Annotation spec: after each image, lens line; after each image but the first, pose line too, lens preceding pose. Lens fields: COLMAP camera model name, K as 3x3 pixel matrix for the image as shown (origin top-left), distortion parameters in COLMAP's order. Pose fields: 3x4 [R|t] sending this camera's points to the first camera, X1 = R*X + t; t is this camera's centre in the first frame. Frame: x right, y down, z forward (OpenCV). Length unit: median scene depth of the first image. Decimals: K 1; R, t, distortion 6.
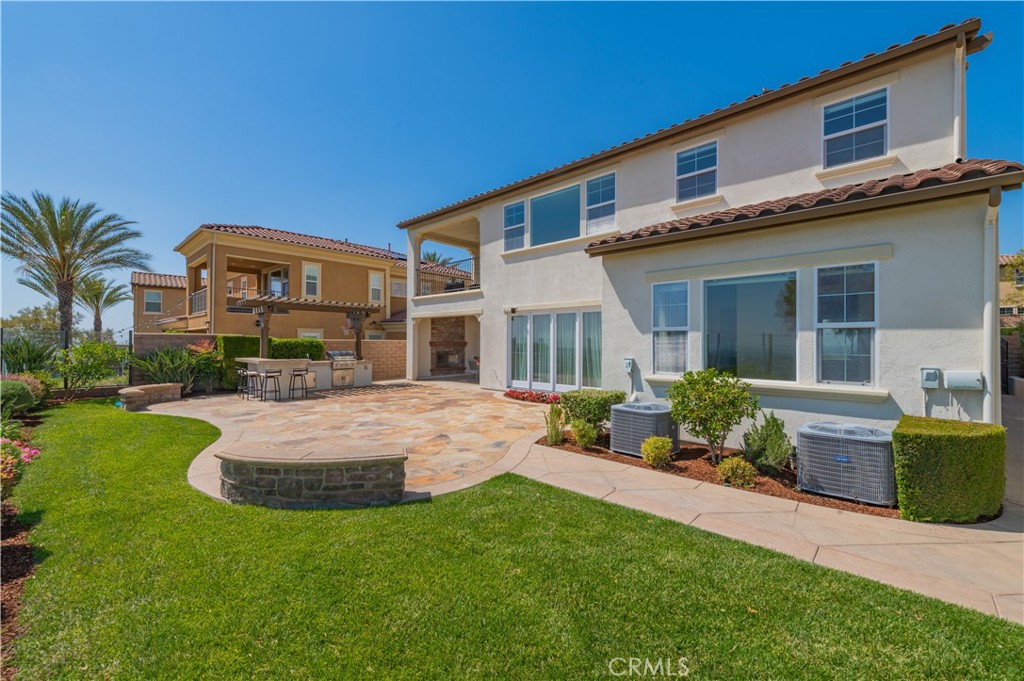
lens RADIAL K [[407.1, 0, 512.0], [0, 407.1, 340.5], [0, 0, 1]] dist [0.000395, -0.000259]
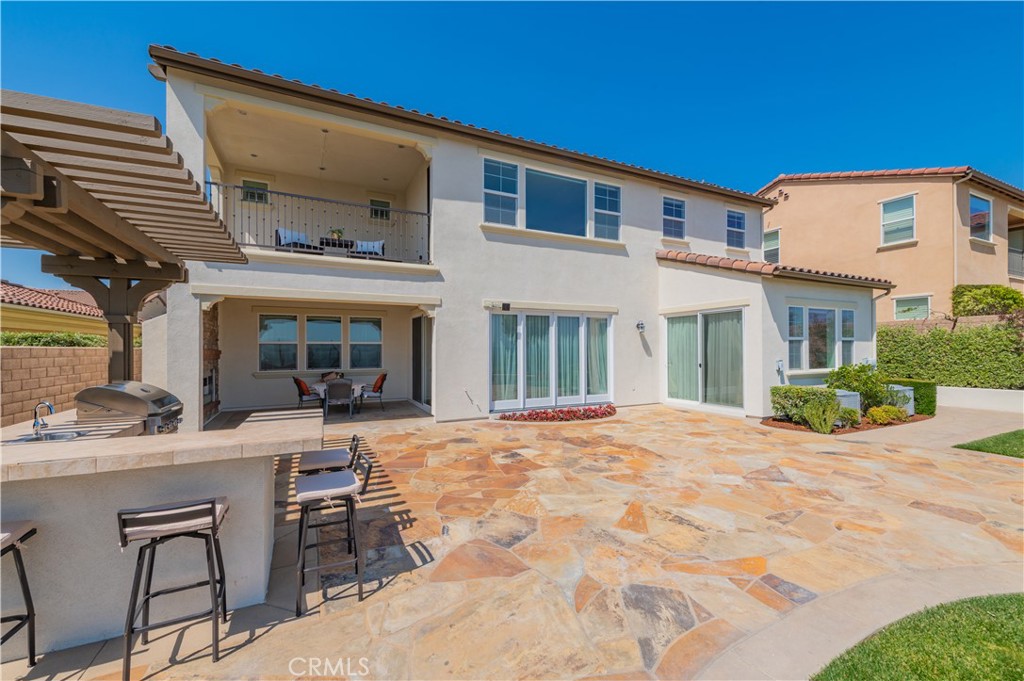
lens RADIAL K [[423.2, 0, 518.0], [0, 423.2, 349.6], [0, 0, 1]] dist [0.000005, -0.000079]
pose [[0.357685, -0.008357, 0.933805, -0.749669], [-0.001290, 0.999955, 0.009443, -0.002655], [-0.933841, -0.004582, 0.357658, 0.739413]]
